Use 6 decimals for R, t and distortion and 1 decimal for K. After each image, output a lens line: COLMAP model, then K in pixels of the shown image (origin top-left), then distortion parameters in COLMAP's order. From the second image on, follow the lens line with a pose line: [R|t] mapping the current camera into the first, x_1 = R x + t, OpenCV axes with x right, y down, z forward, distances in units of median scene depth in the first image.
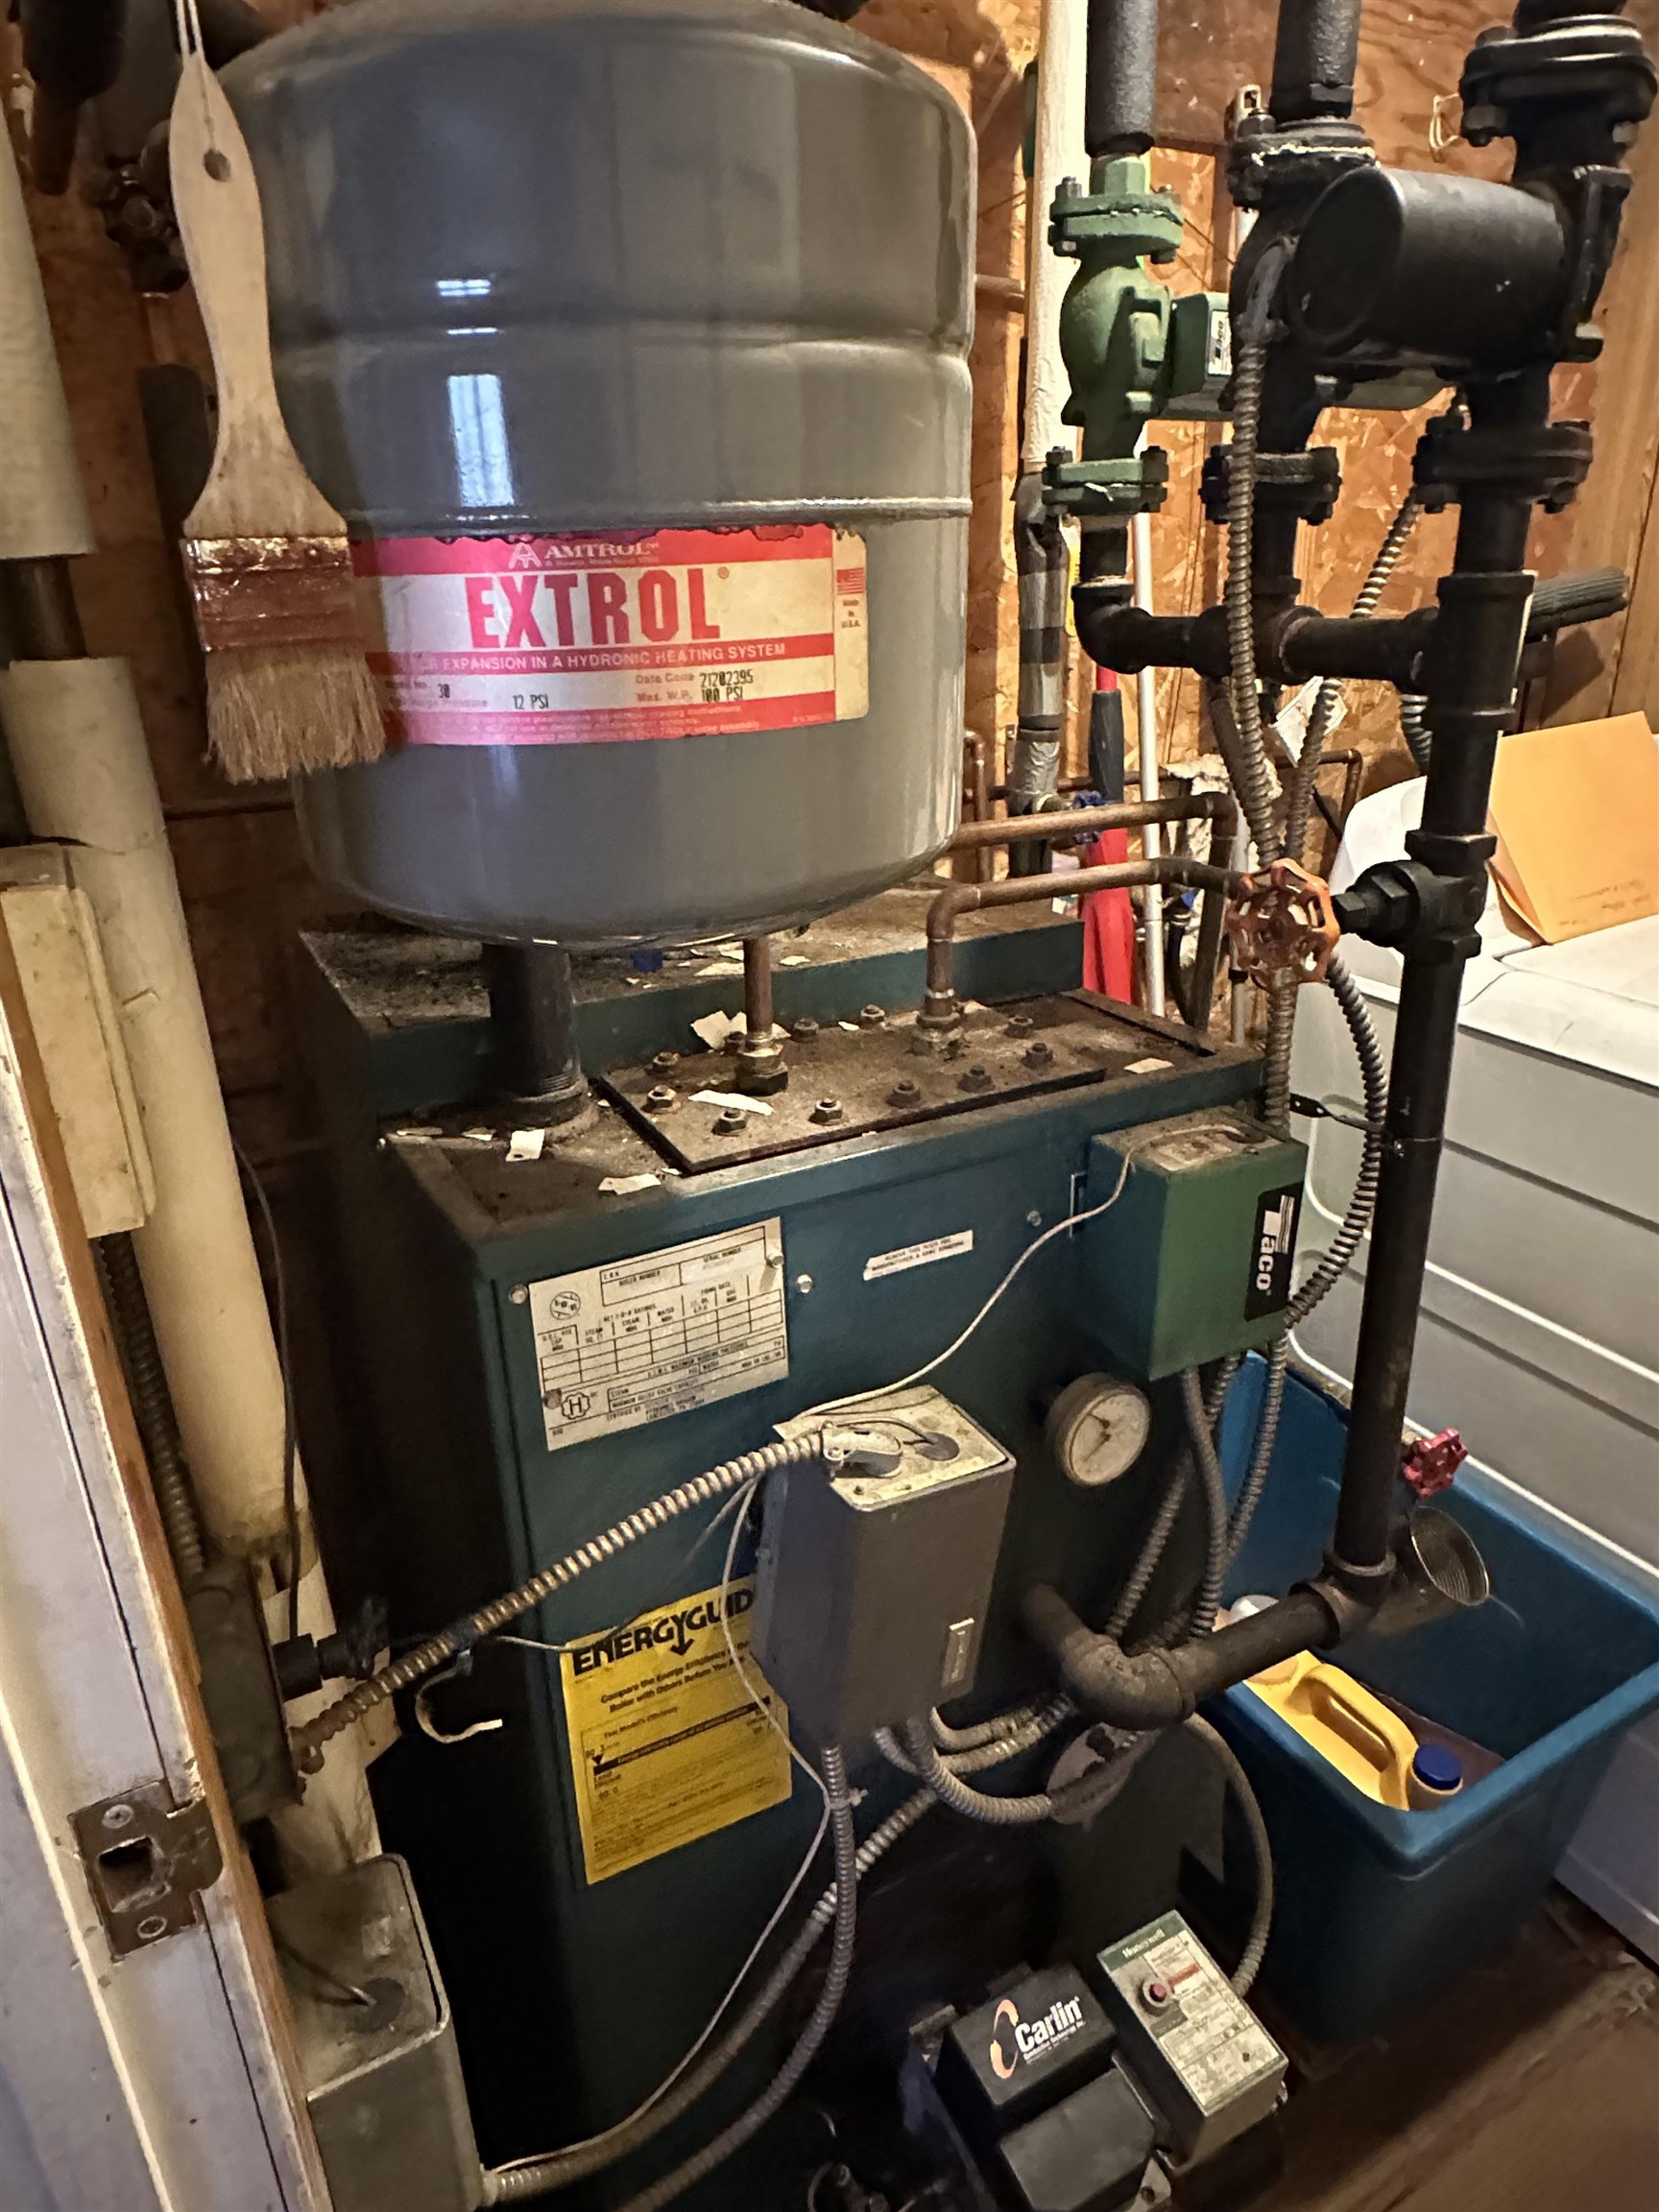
lens RADIAL K [[1363.3, 0, 817.9], [0, 1363.3, 1110.7], [0, 0, 1]] dist [0.007377, 0.003923]
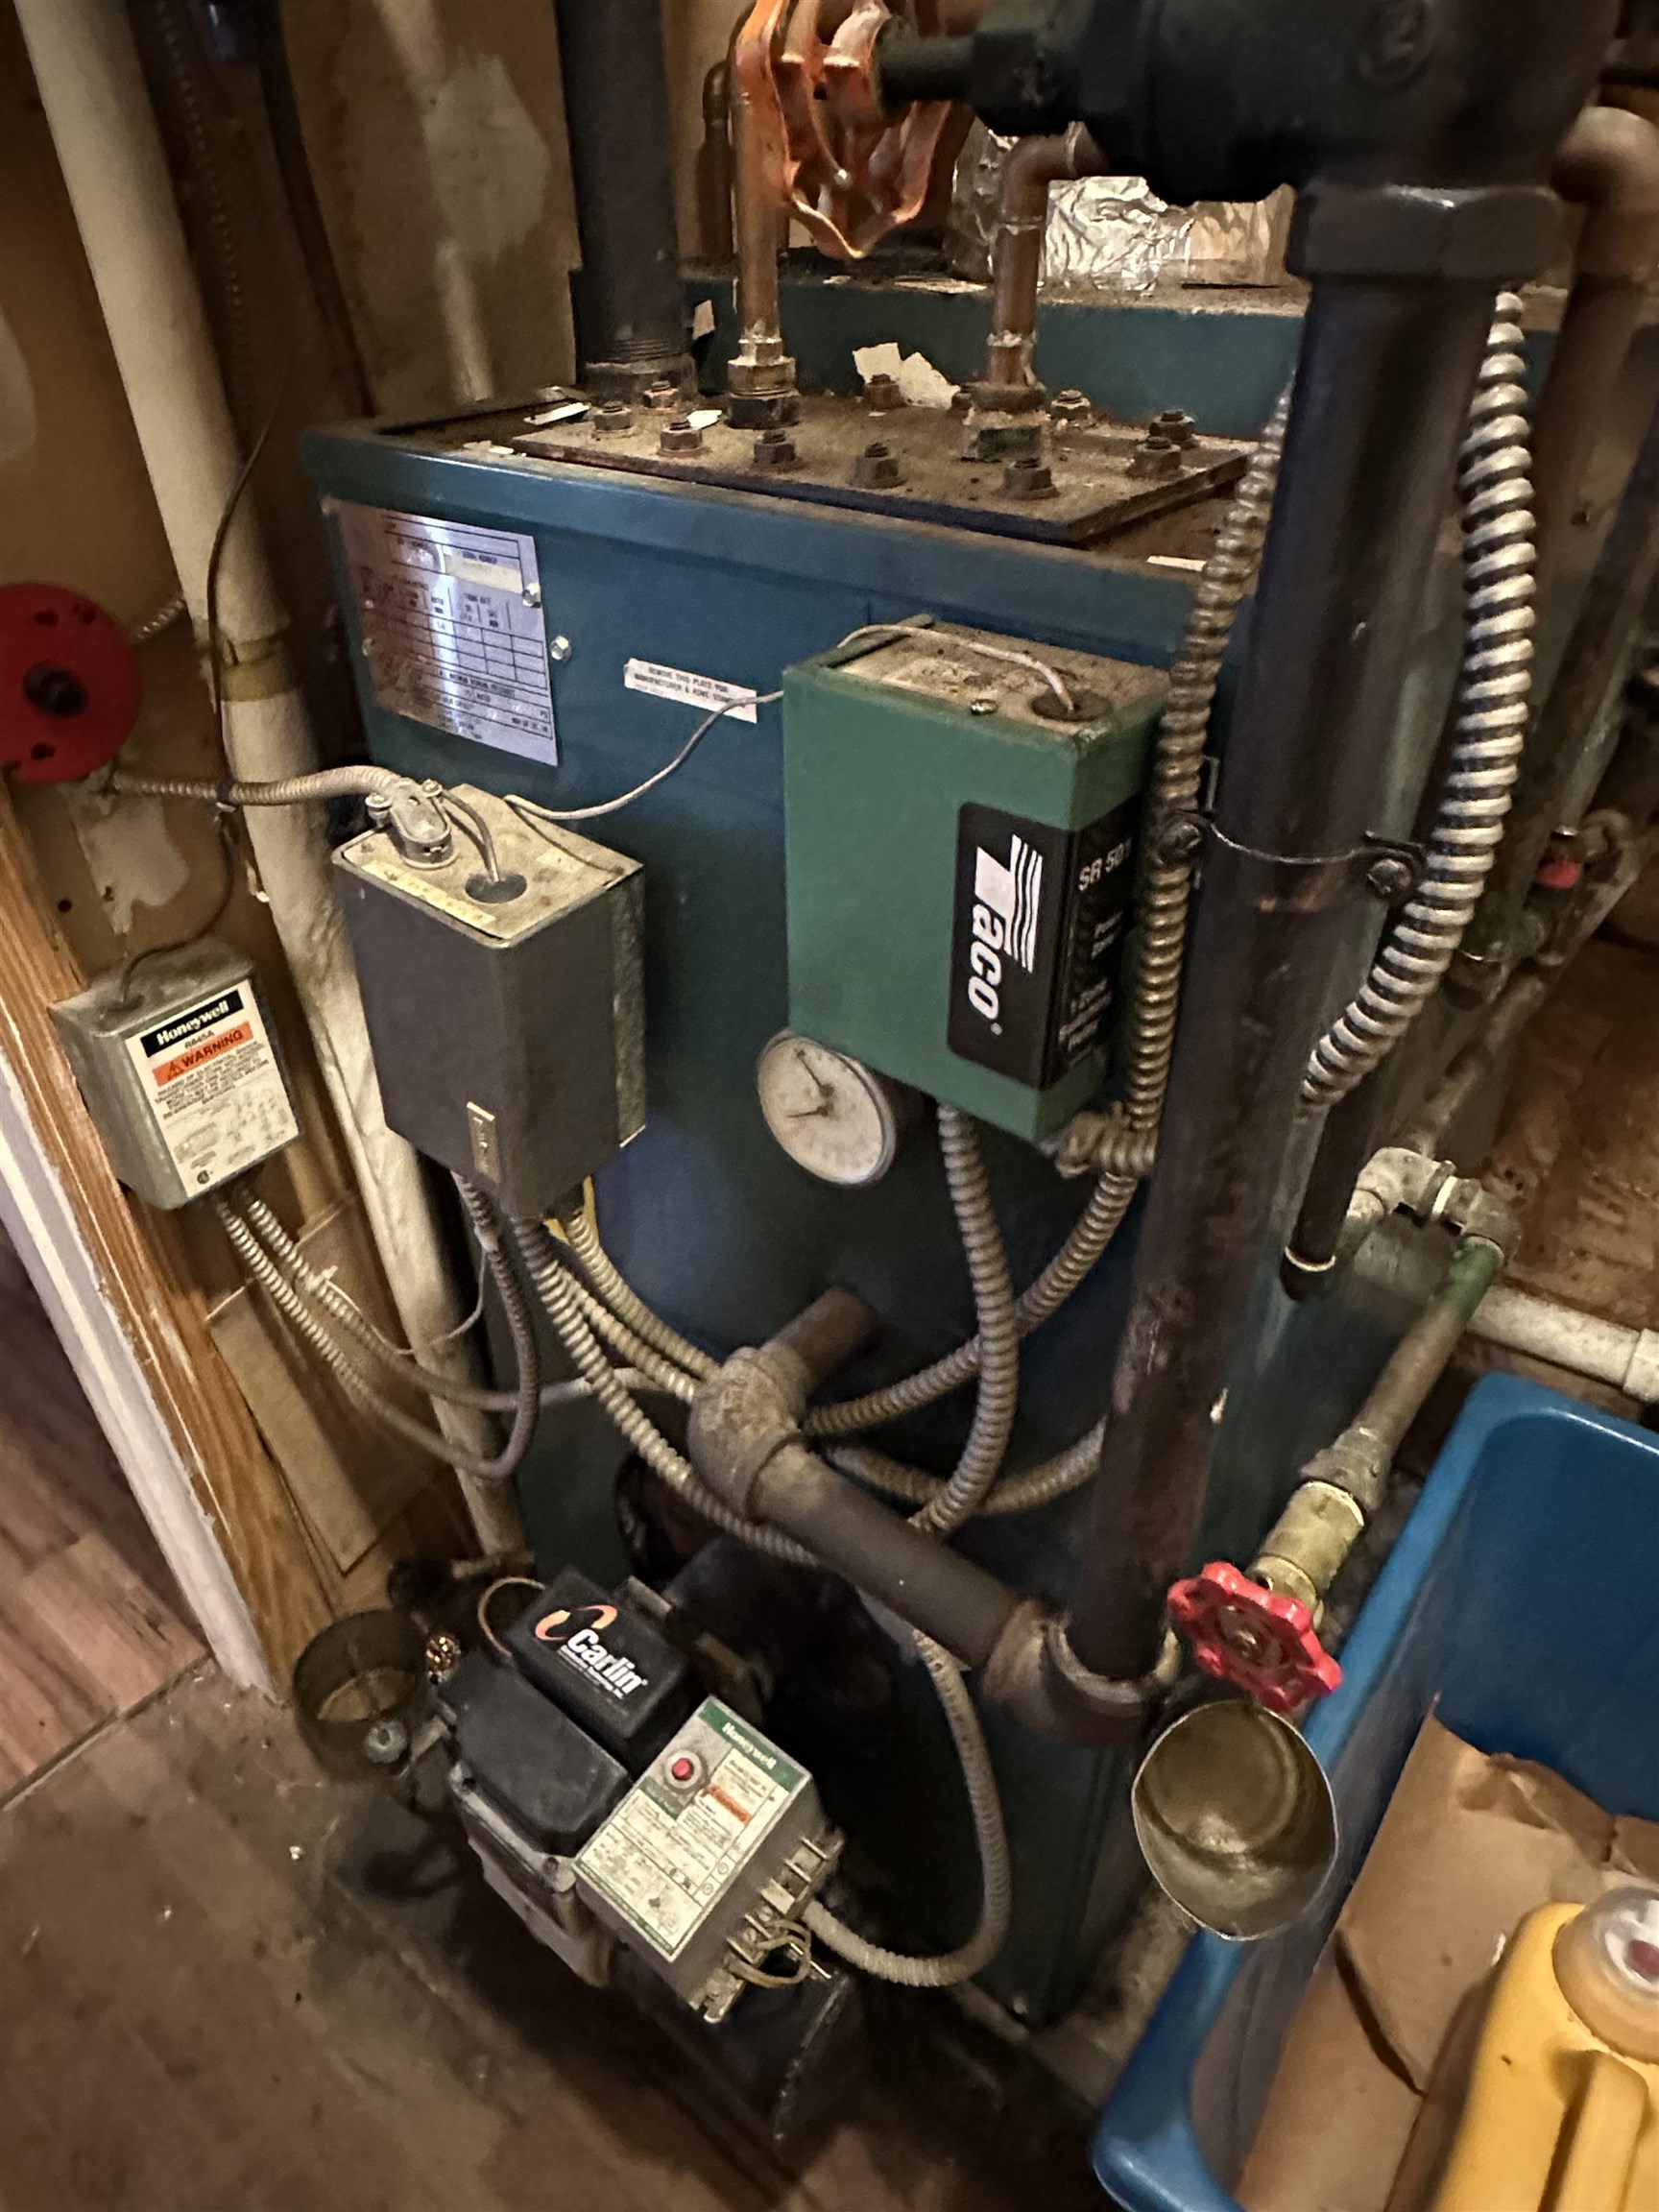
lens RADIAL K [[1363.3, 0, 814.1], [0, 1363.3, 1117.1], [0, 0, 1]] dist [0.007377, 0.003923]
pose [[0.379354, 0.554268, -0.740863, 0.681411], [-0.347684, 0.827426, 0.441001, -0.040679], [0.857442, 0.090290, 0.506598, 0.663090]]
